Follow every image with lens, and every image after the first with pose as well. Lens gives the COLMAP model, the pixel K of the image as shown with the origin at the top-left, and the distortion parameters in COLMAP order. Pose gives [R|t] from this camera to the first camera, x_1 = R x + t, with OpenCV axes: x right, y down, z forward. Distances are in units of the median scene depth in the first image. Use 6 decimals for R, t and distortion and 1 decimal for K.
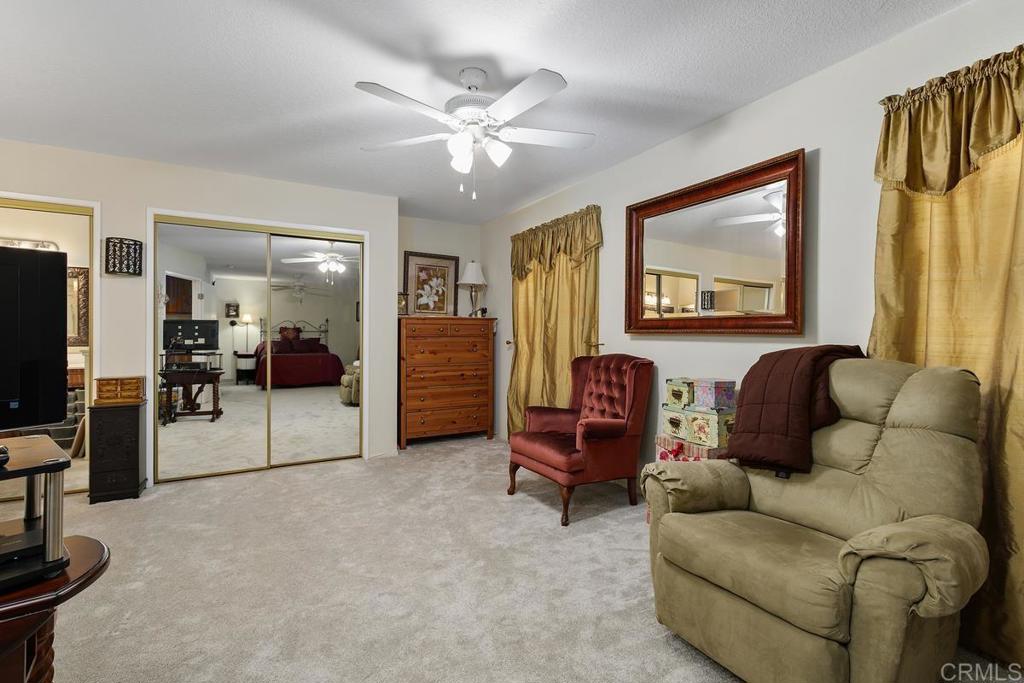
lens RADIAL K [[464.7, 0, 512.0], [0, 464.7, 341.5], [0, 0, 1]] dist [-0.000323, -0.000026]
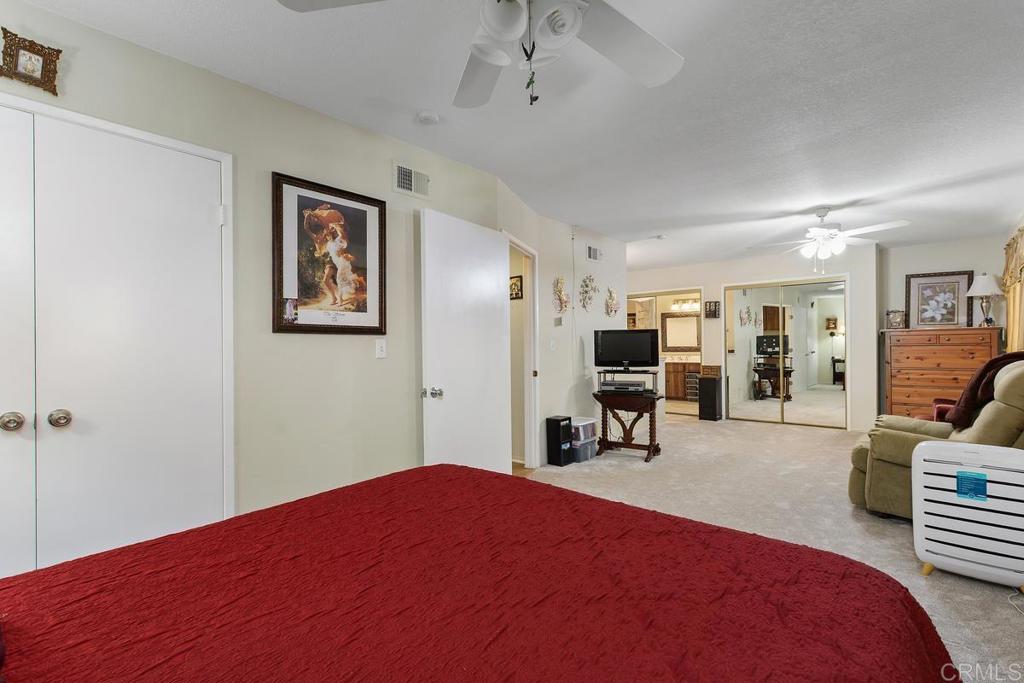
lens RADIAL K [[464.7, 0, 512.0], [0, 464.7, 341.5], [0, 0, 1]] dist [-0.000323, -0.000026]
pose [[0.312083, -0.014987, -0.949937, 0.585427], [-0.000244, 0.999874, -0.015855, -0.000924], [0.950055, 0.005180, 0.312040, -0.354521]]
